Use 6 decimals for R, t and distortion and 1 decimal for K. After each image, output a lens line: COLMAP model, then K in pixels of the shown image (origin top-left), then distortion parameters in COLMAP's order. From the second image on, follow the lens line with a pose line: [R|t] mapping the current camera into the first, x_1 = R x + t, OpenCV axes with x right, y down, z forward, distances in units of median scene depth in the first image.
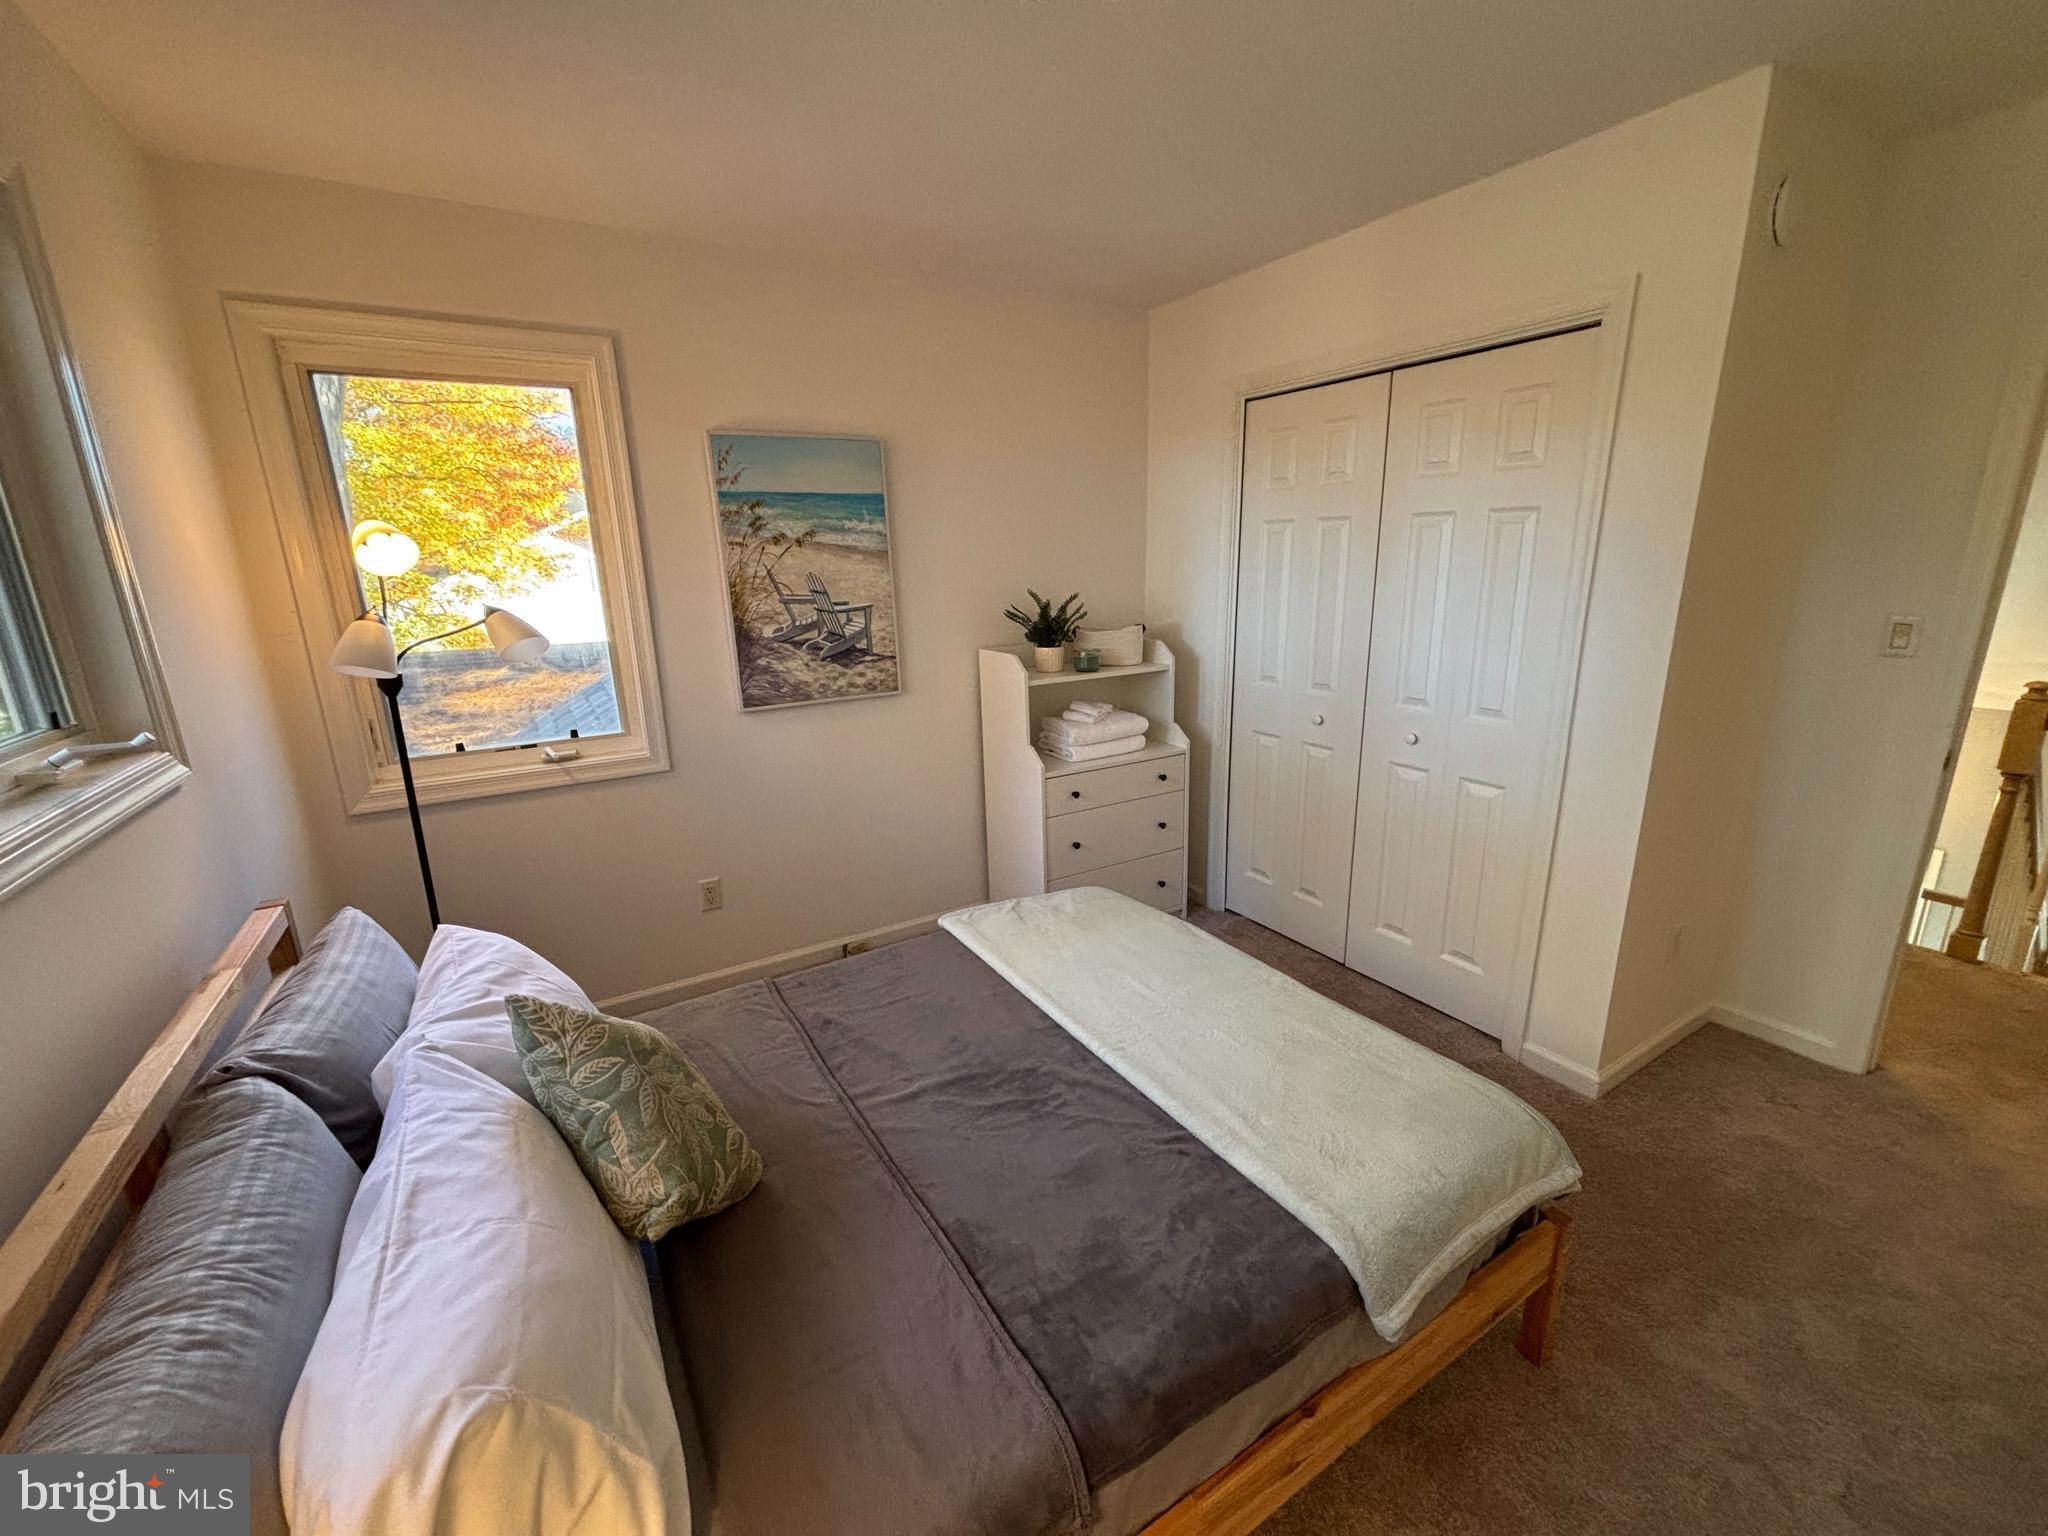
lens RADIAL K [[820.9, 0, 1024.0], [0, 820.9, 768.0], [0, 0, 1]] dist [0.010373, -0.013660]
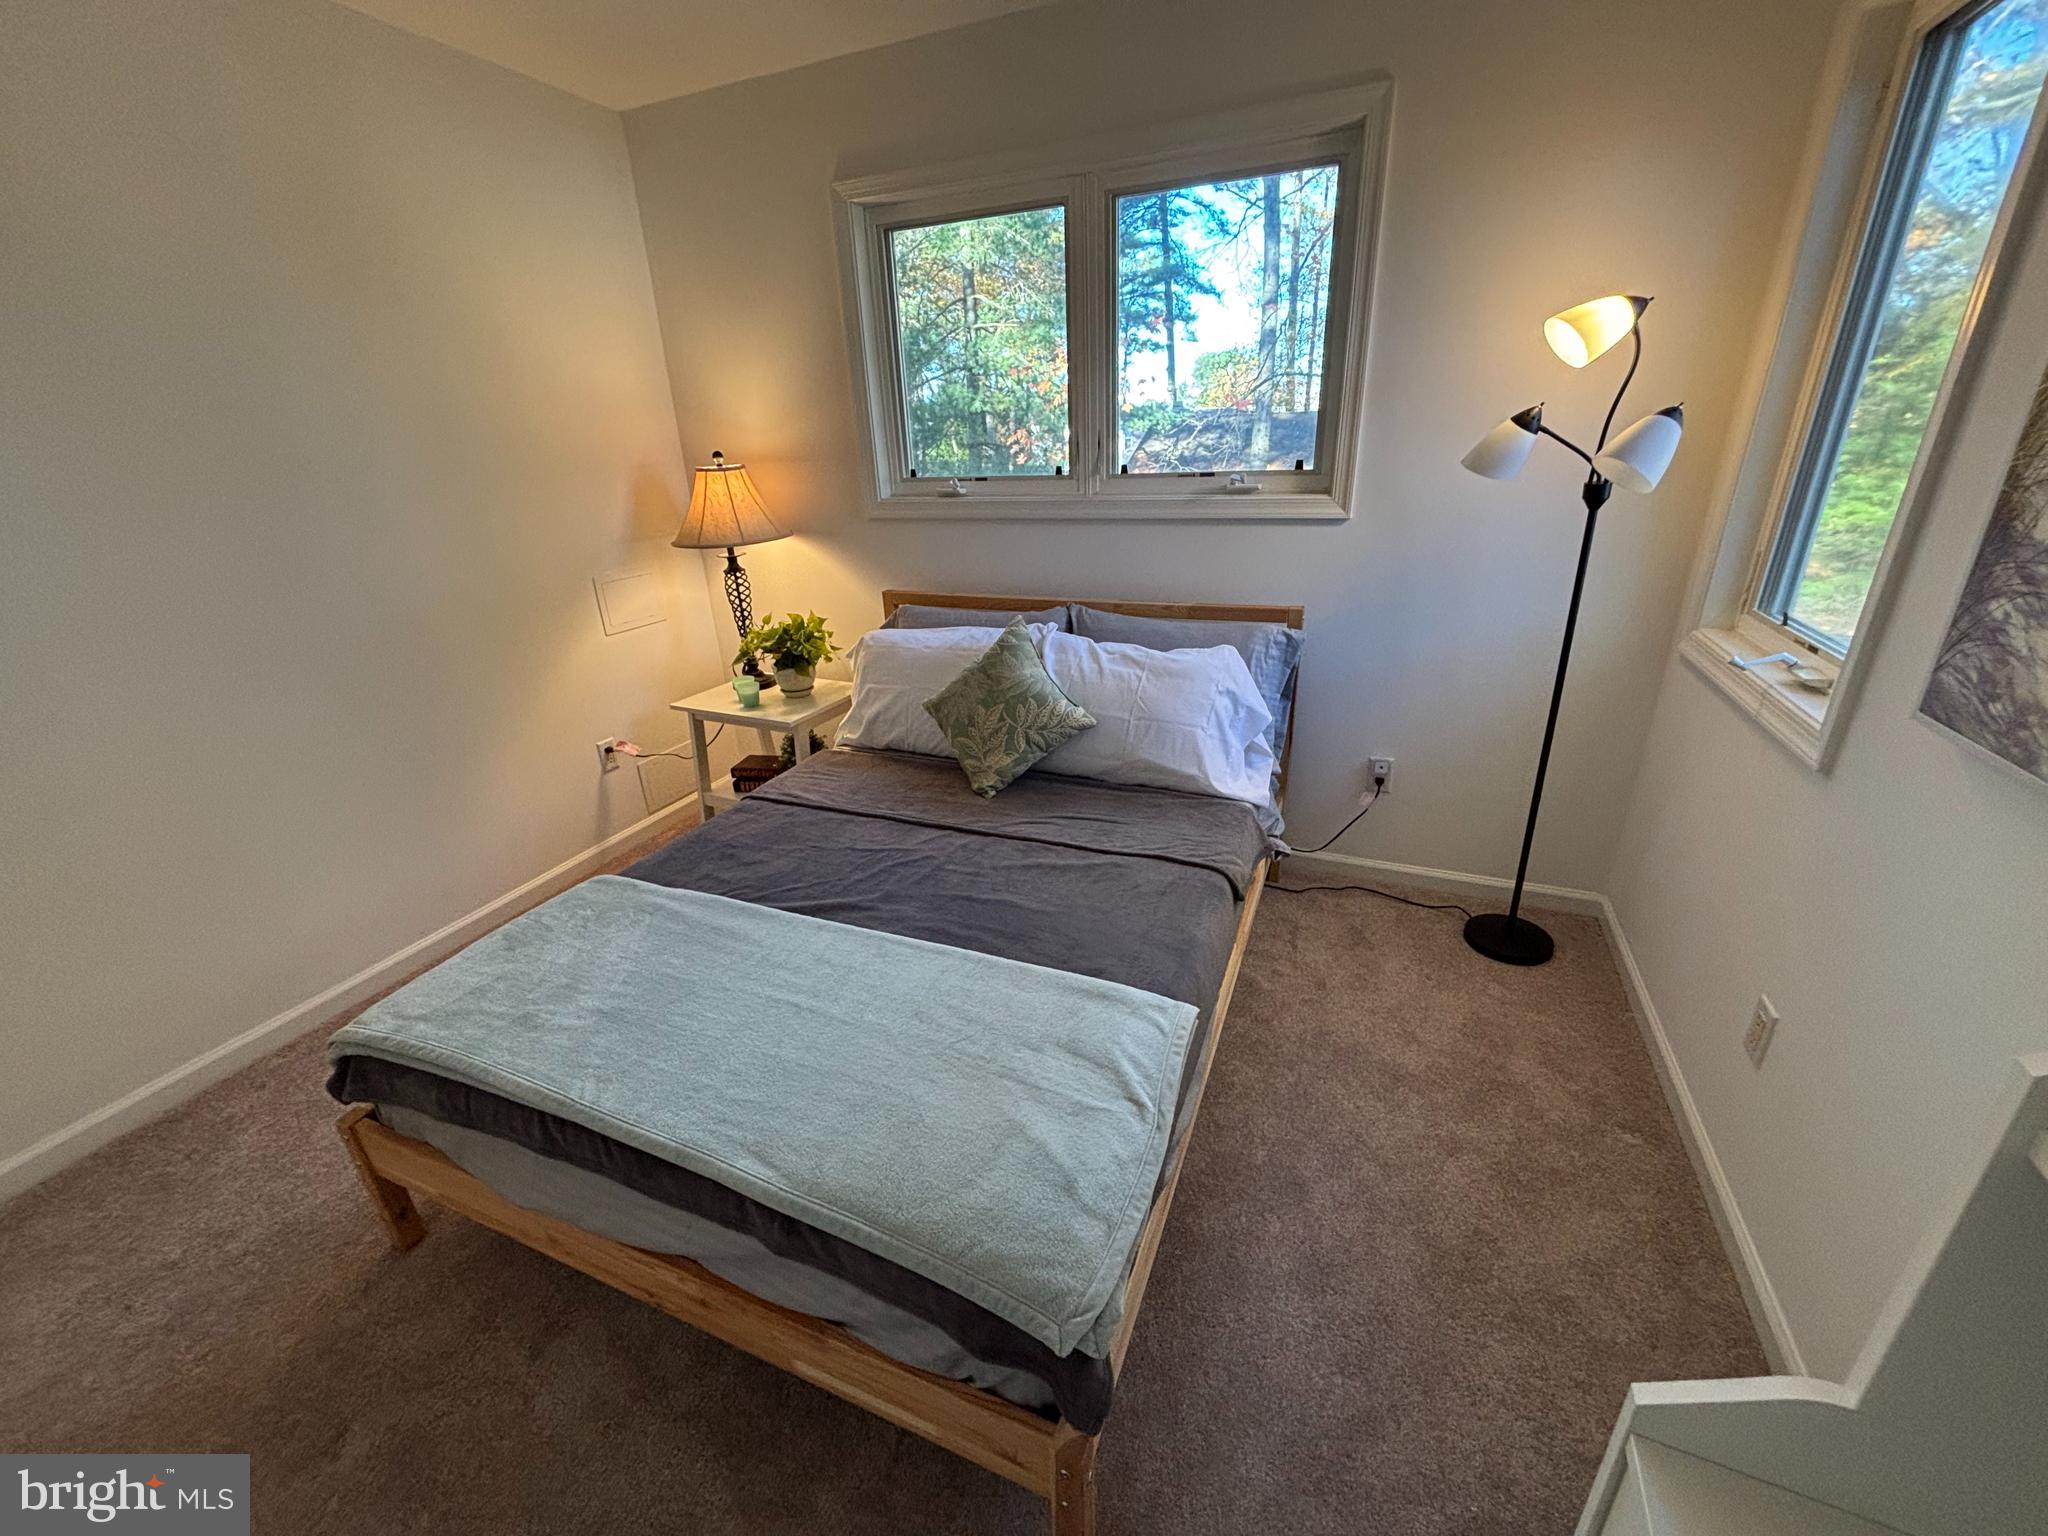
lens RADIAL K [[820.9, 0, 1024.0], [0, 820.9, 768.0], [0, 0, 1]] dist [0.010373, -0.013660]
pose [[-0.808295, 0.272363, -0.521994, 0.212808], [-0.090194, 0.818829, 0.566907, -0.228072], [0.581829, 0.505309, -0.637290, 0.994882]]
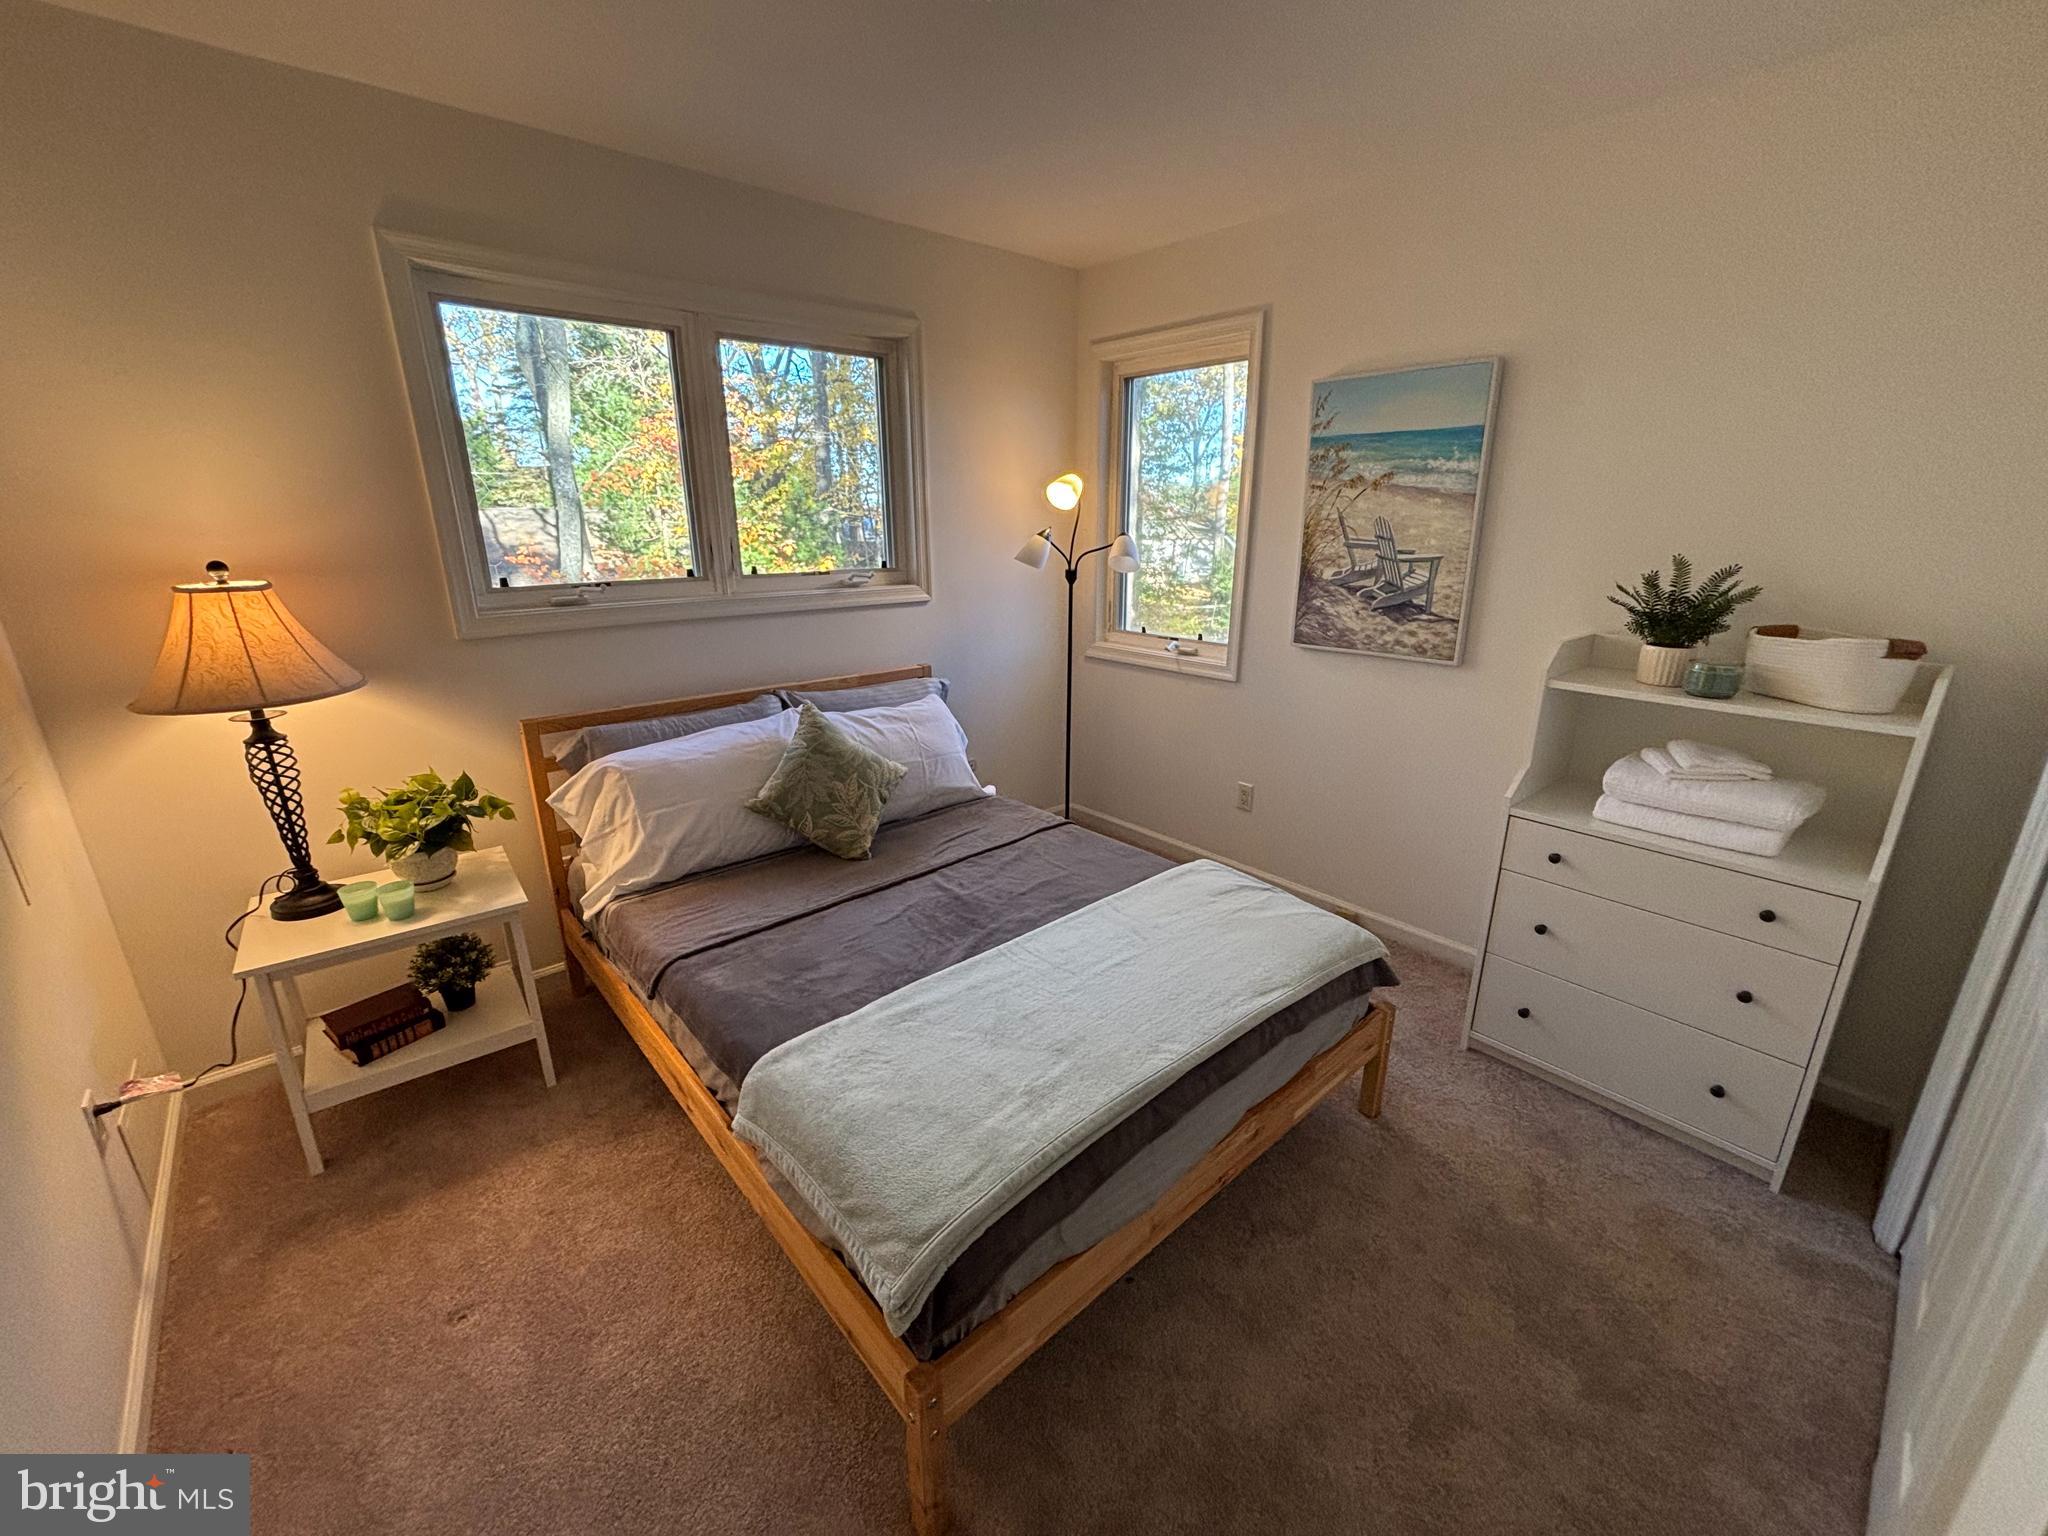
lens RADIAL K [[820.9, 0, 1024.0], [0, 820.9, 768.0], [0, 0, 1]] dist [0.010373, -0.013660]
pose [[0.182618, 0.314917, -0.931385, 0.641324], [-0.246442, 0.931734, 0.266715, -0.117668], [0.951797, 0.180826, 0.247760, 0.417556]]
